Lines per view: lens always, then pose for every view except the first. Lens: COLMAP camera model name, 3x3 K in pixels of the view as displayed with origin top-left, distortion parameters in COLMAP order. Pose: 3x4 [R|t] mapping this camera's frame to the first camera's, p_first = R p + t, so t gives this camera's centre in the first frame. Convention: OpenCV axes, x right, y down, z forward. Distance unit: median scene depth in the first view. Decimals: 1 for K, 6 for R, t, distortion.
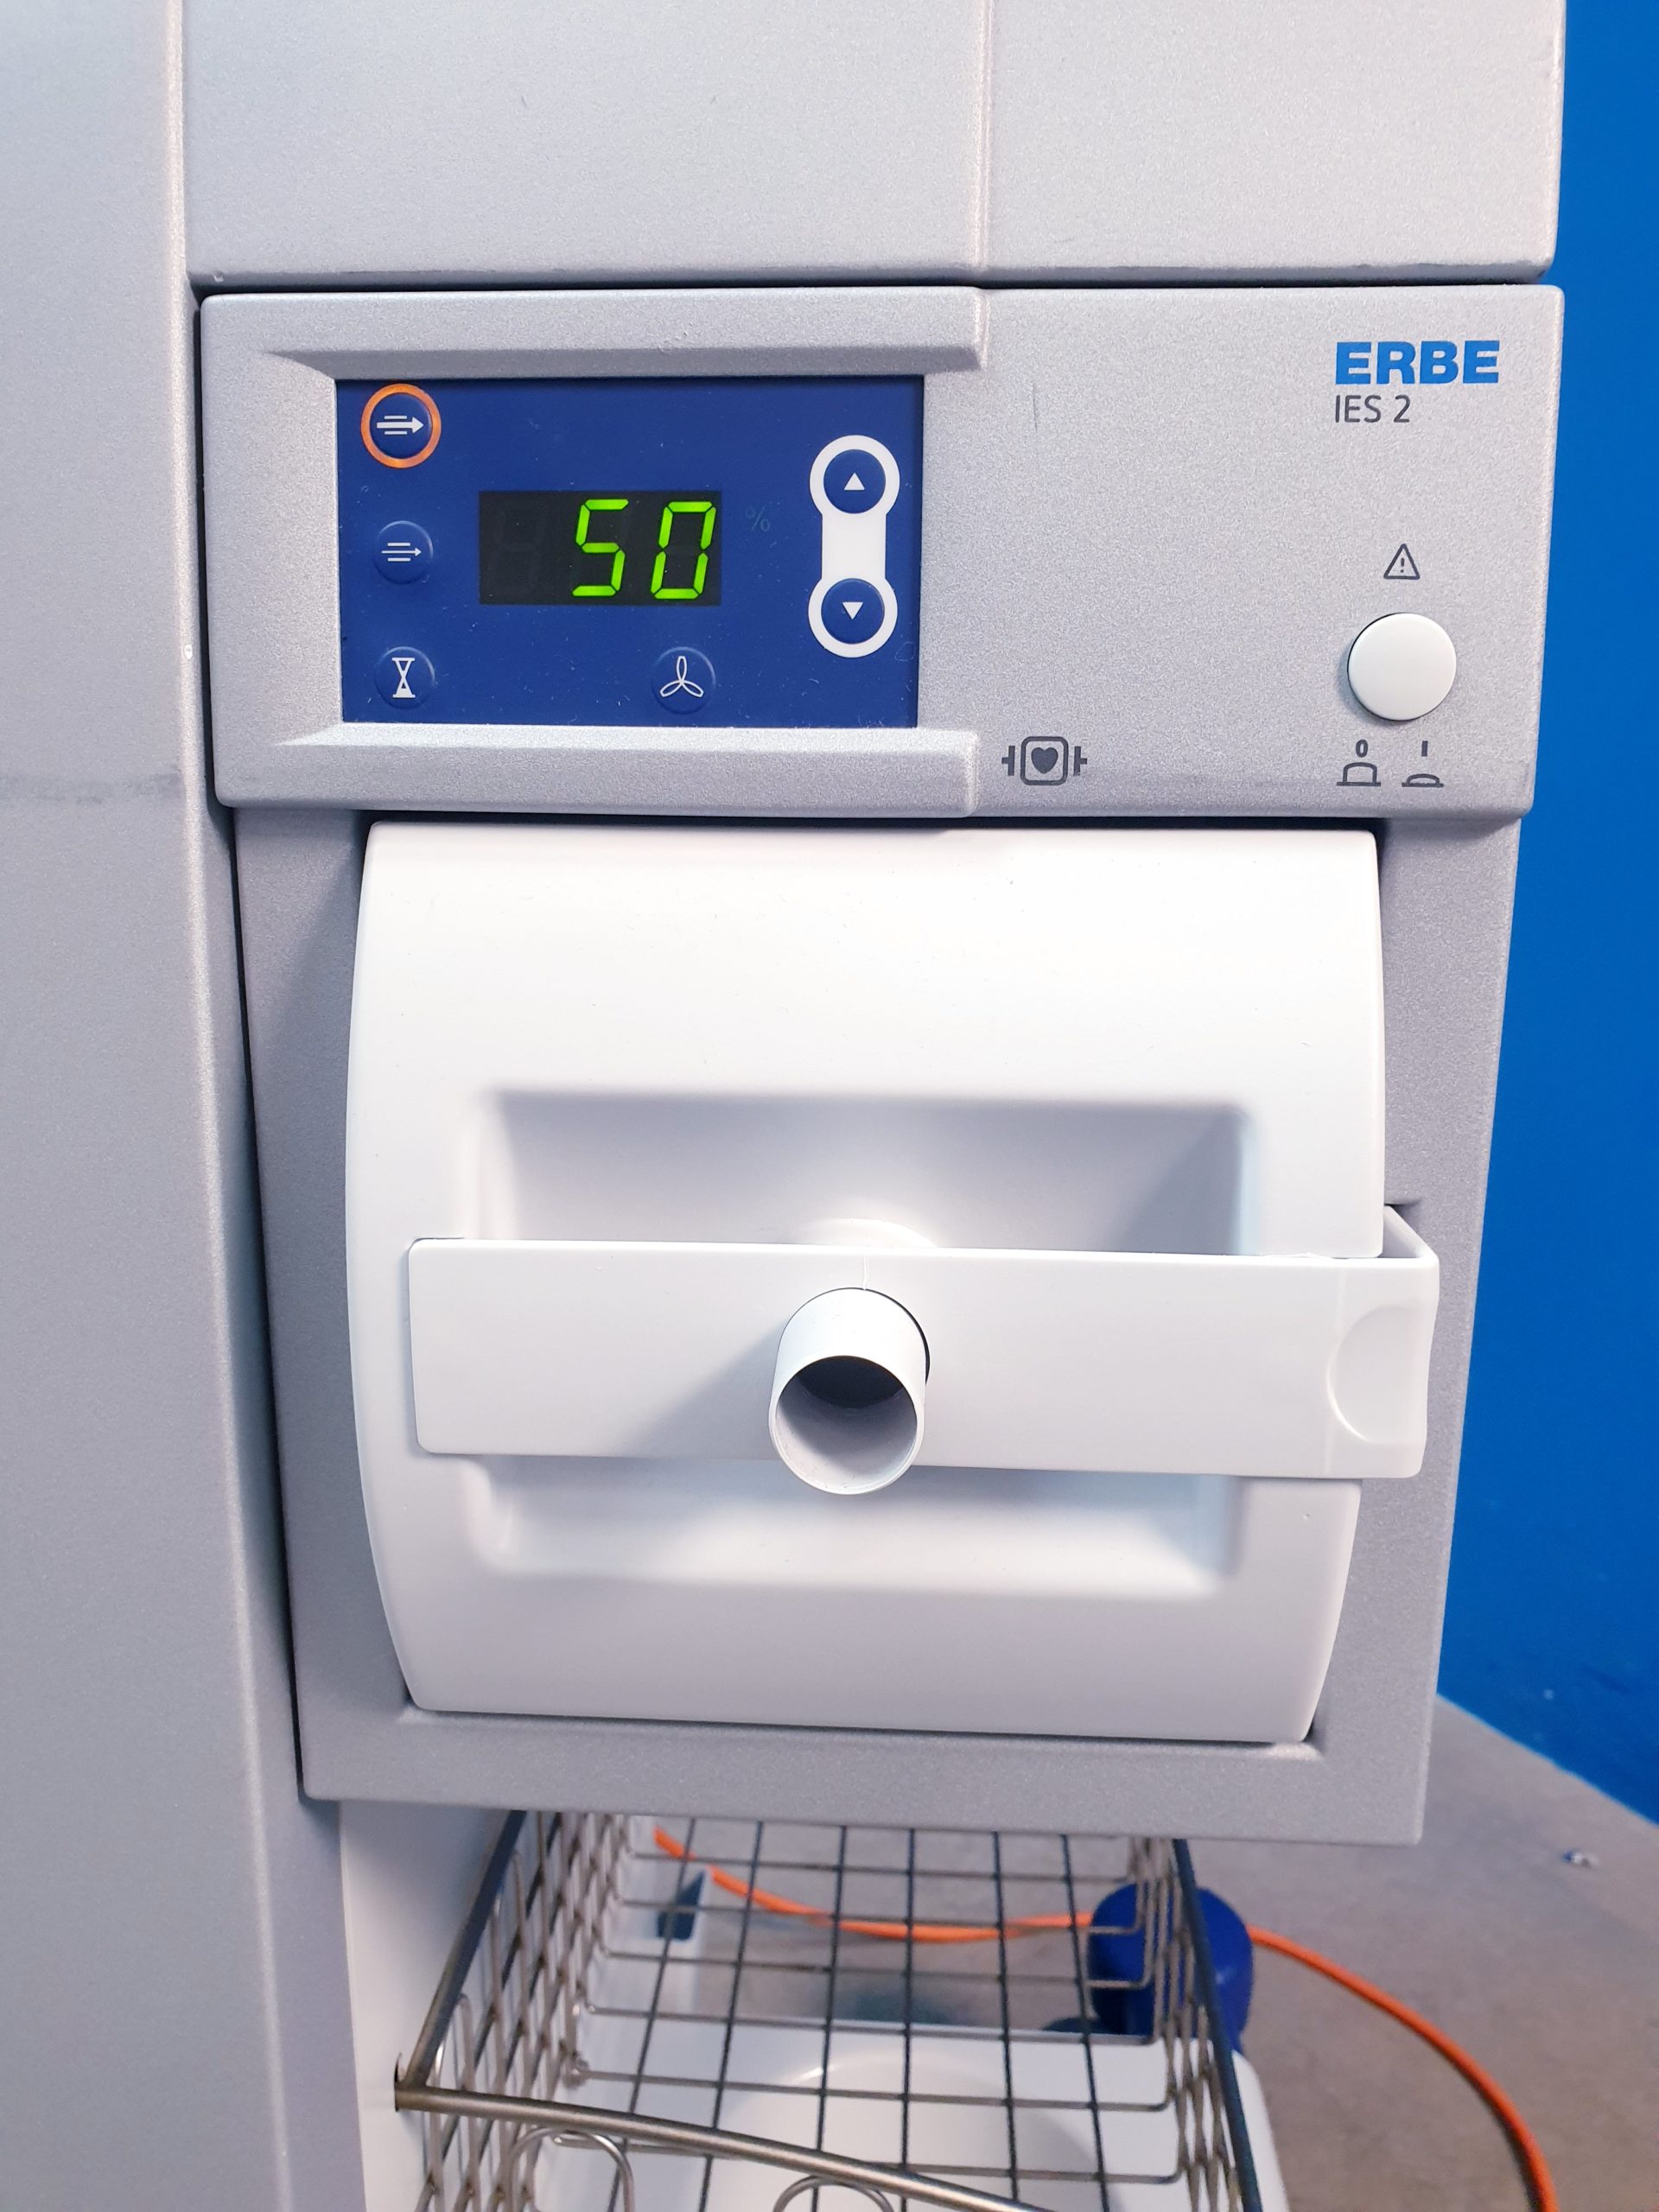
lens RADIAL K [[1697.1, 0, 823.5], [0, 1697.1, 1089.9], [0, 0, 1]] dist [-0.013869, -0.006752]
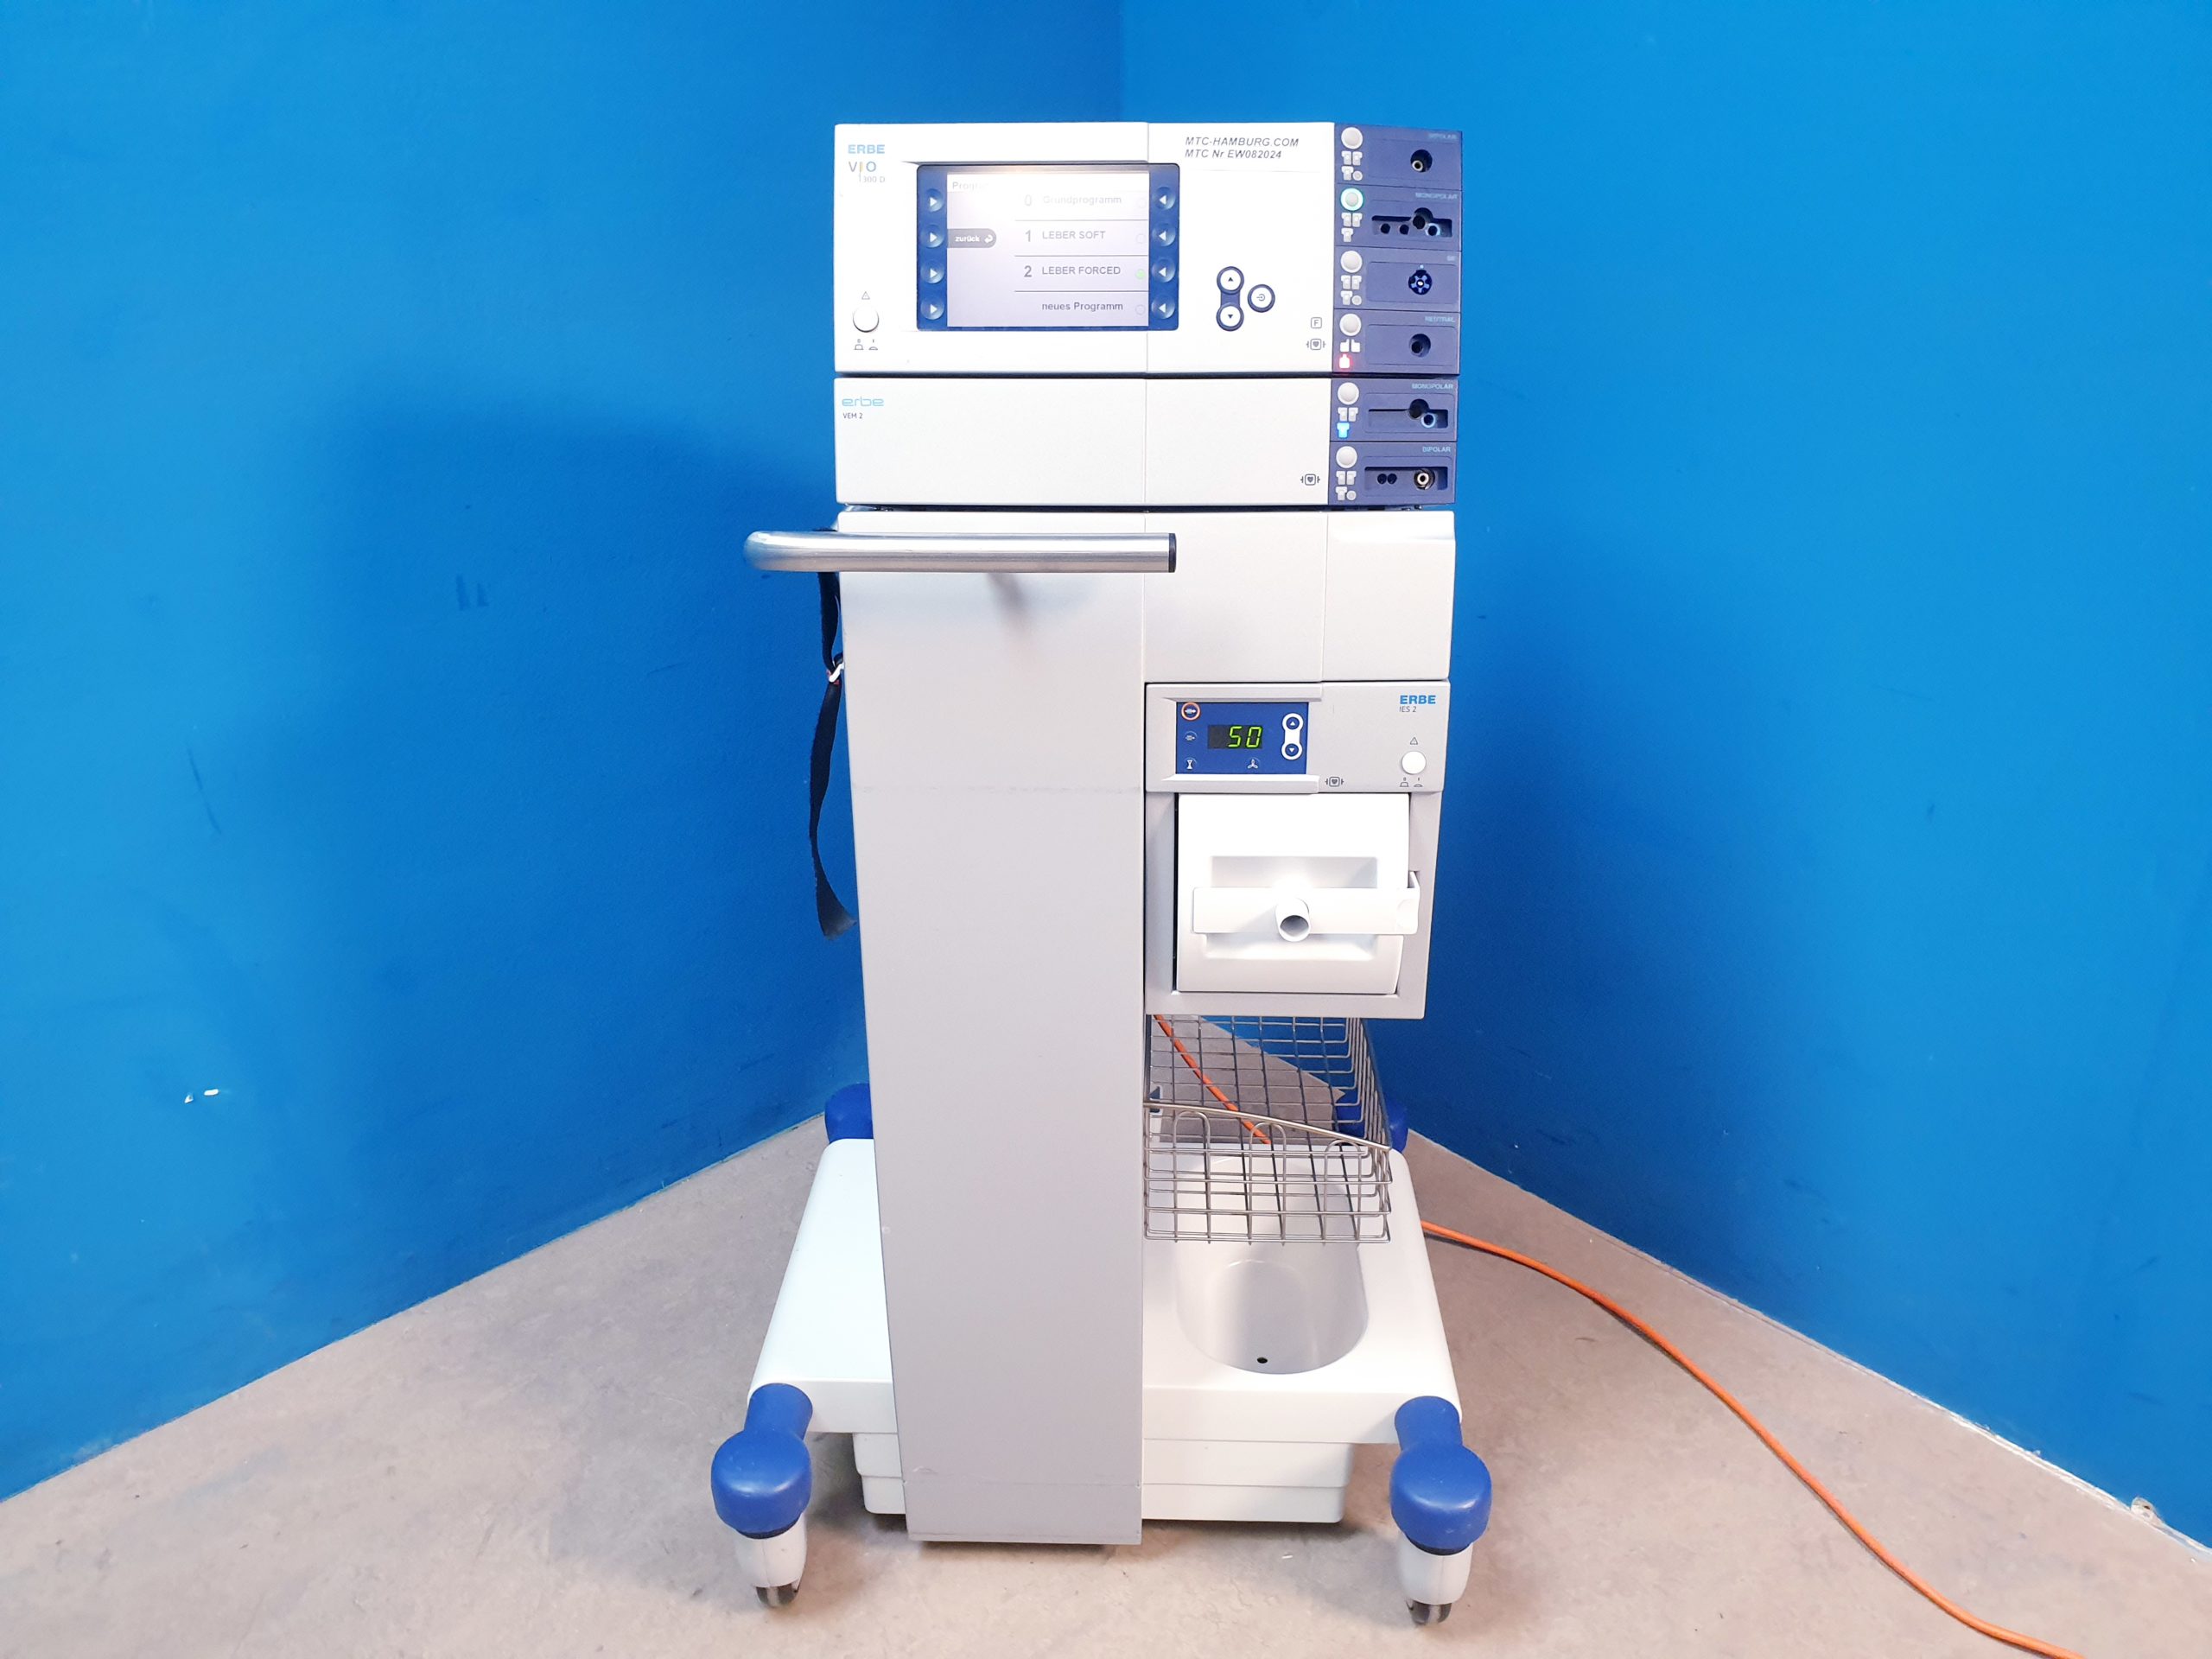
lens RADIAL K [[1697.1, 0, 1103.3], [0, 1697.1, 822.7], [0, 0, 1]] dist [-0.013869, -0.006752]
pose [[0.999586, -0.021301, 0.019350, -0.568404], [0.016618, 0.976208, 0.216200, -1.069092], [-0.023495, -0.215789, 0.976157, -3.382407]]
